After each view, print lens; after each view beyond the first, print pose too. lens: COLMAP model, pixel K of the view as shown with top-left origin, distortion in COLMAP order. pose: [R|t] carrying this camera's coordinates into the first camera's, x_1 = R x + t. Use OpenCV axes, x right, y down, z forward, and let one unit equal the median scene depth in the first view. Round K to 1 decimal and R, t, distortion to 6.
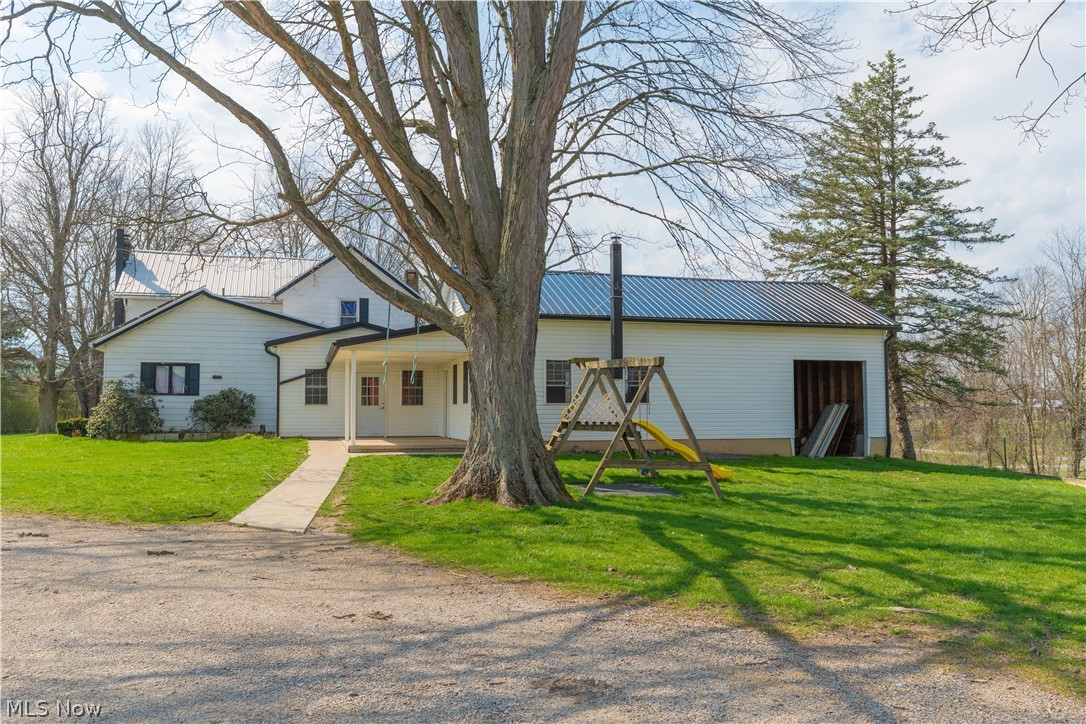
lens RADIAL K [[840.3, 0, 543.6], [0, 840.3, 360.9], [0, 0, 1]] dist [-0.007790, -0.001315]
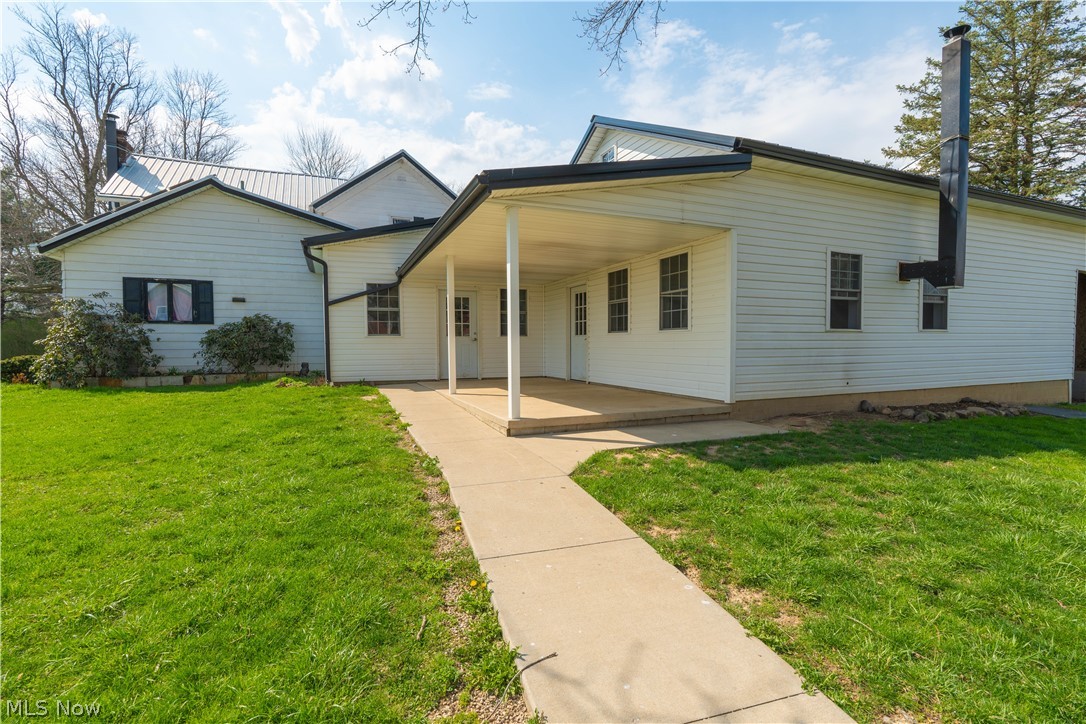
lens RADIAL K [[498.2, 0, 541.7], [0, 498.2, 364.1], [0, 0, 1]] dist [-0.004269, -0.000495]
pose [[0.992620, -0.008982, 0.120934, -0.176752], [-0.003361, 0.994832, 0.101475, 0.031164], [-0.121221, -0.101132, 0.987460, 0.529636]]
